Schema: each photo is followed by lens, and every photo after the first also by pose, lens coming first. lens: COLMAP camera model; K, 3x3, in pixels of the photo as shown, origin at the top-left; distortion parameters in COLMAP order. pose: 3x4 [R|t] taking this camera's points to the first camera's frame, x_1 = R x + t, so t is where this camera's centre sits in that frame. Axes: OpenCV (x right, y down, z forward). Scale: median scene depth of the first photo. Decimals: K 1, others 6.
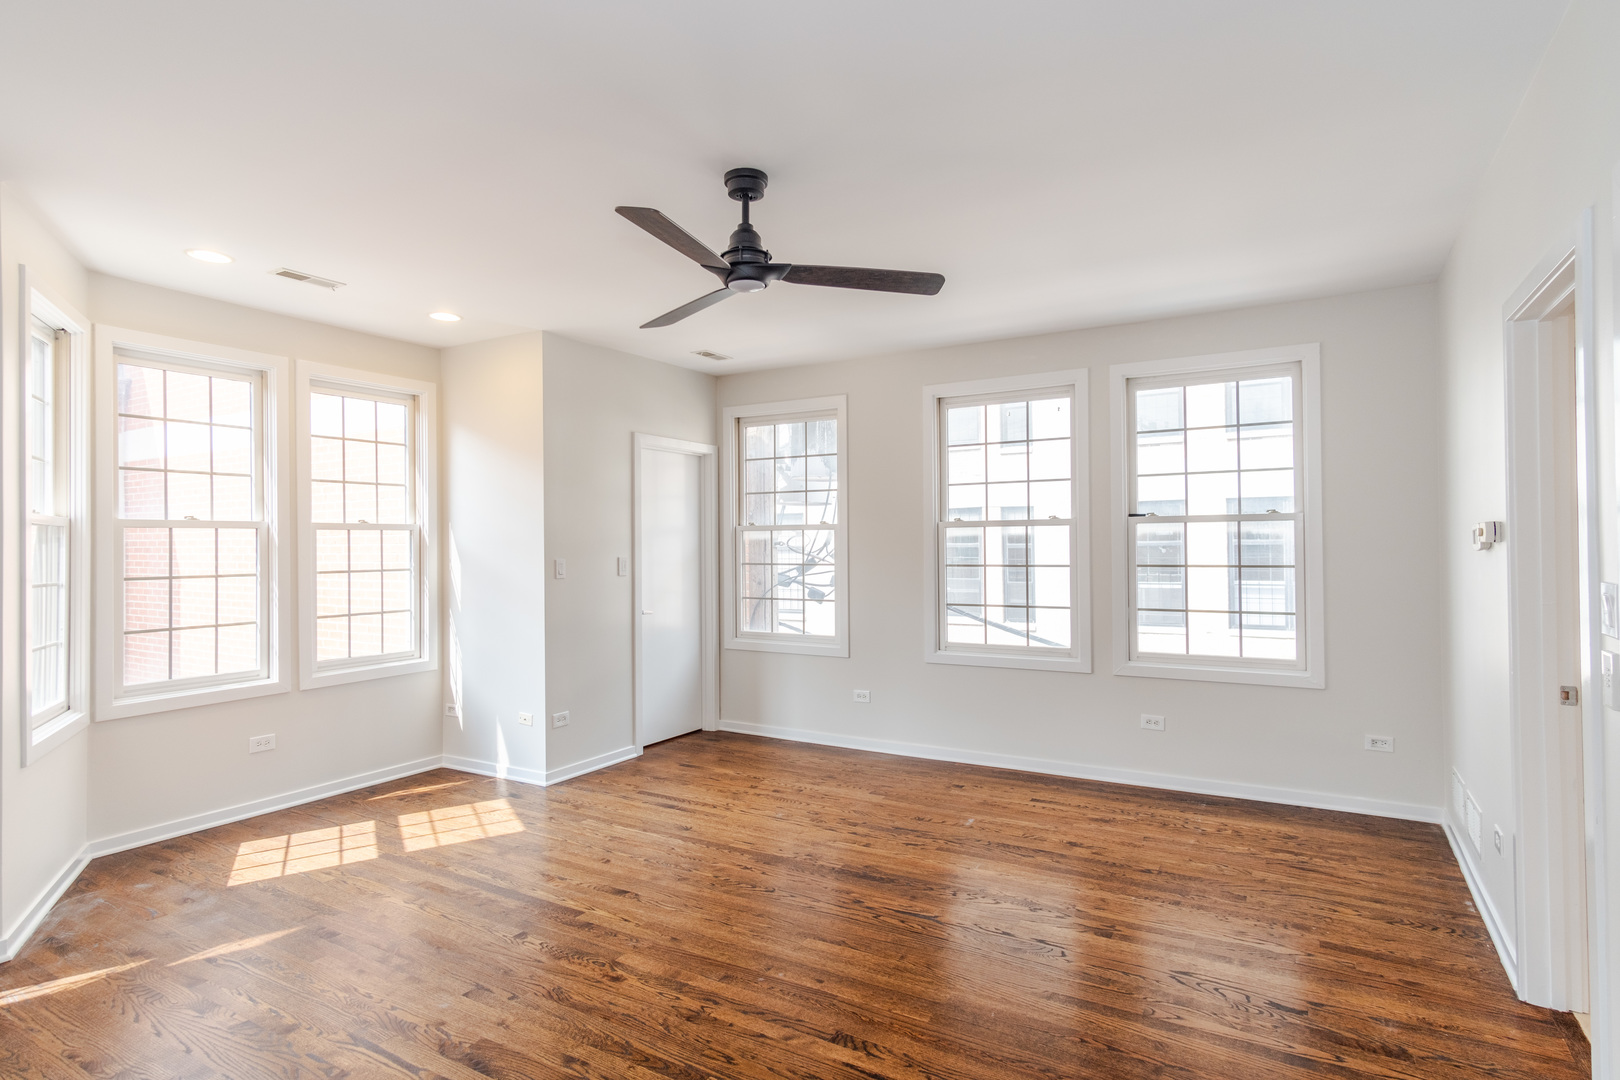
lens RADIAL K [[852.1, 0, 813.6], [0, 852.1, 537.3], [0, 0, 1]] dist [0.003754, 0.000744]
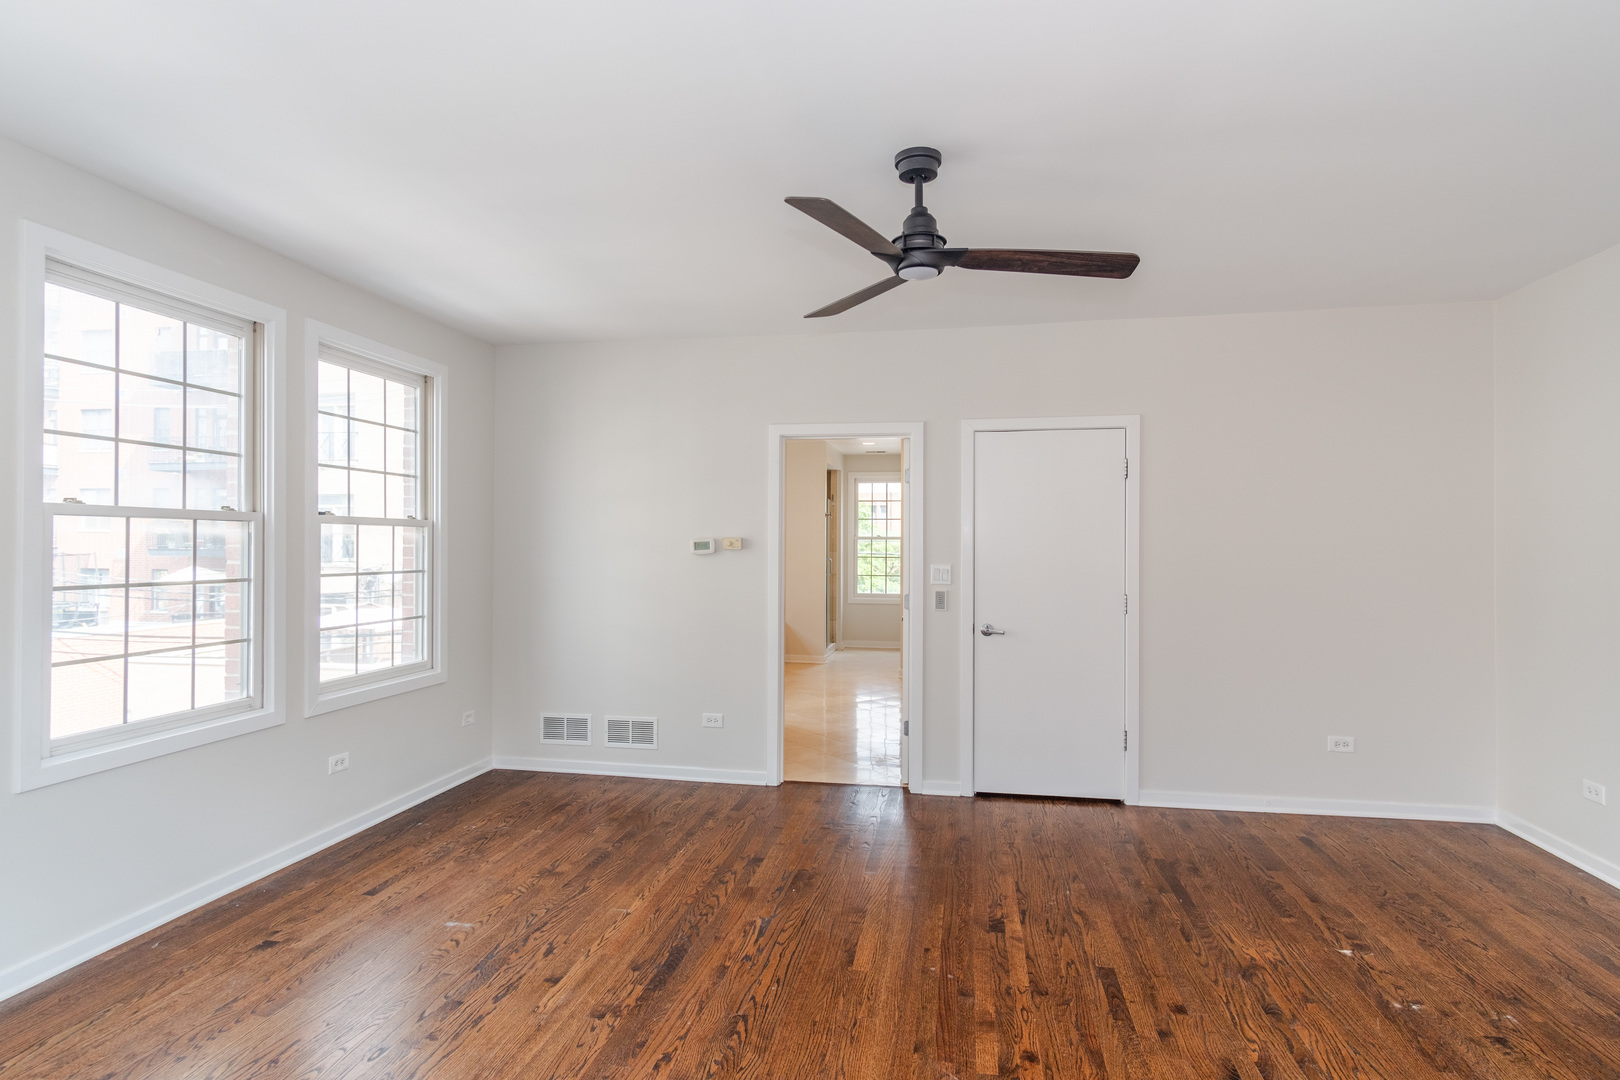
lens RADIAL K [[852.1, 0, 813.6], [0, 852.1, 537.3], [0, 0, 1]] dist [0.003754, 0.000744]
pose [[-0.344973, 0.017518, 0.938449, -0.586194], [-0.008780, 0.999722, -0.021889, 0.011416], [-0.938571, -0.015791, -0.344723, 0.914237]]
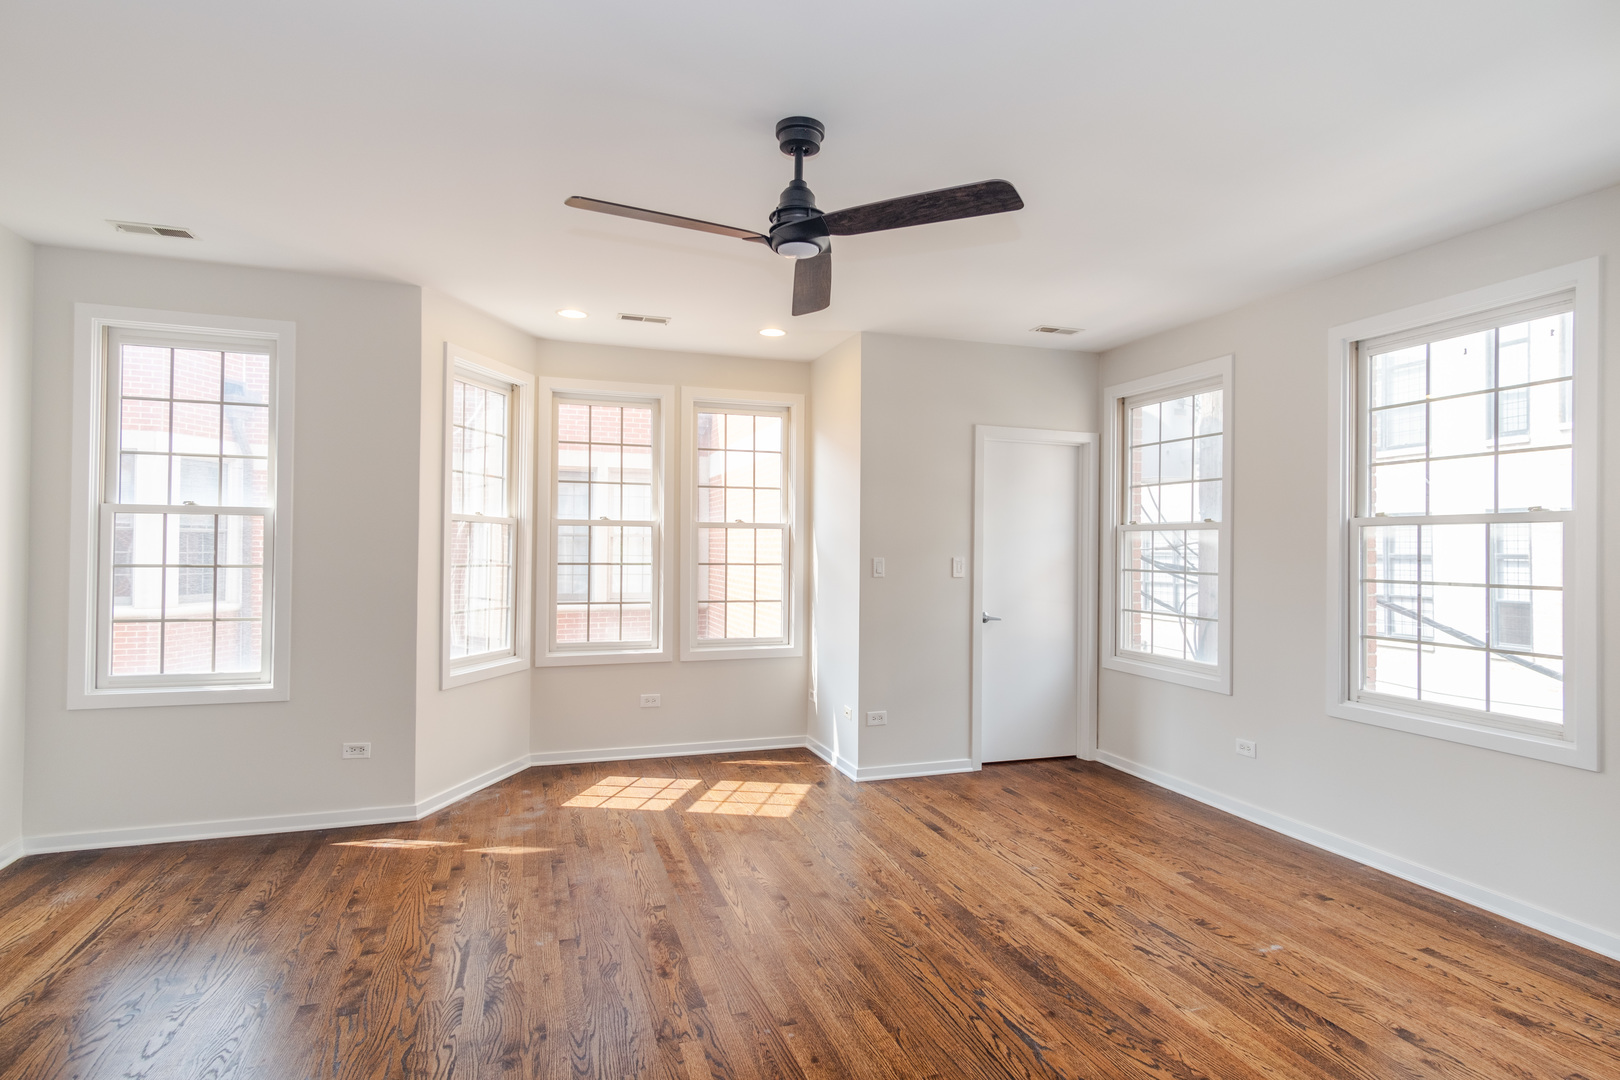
lens RADIAL K [[852.1, 0, 813.6], [0, 852.1, 537.3], [0, 0, 1]] dist [0.003754, 0.000744]
pose [[0.757937, 0.007411, -0.652286, 0.331266], [-0.010780, 0.999941, -0.001165, 0.004197], [0.652239, 0.007914, 0.757972, 0.215789]]
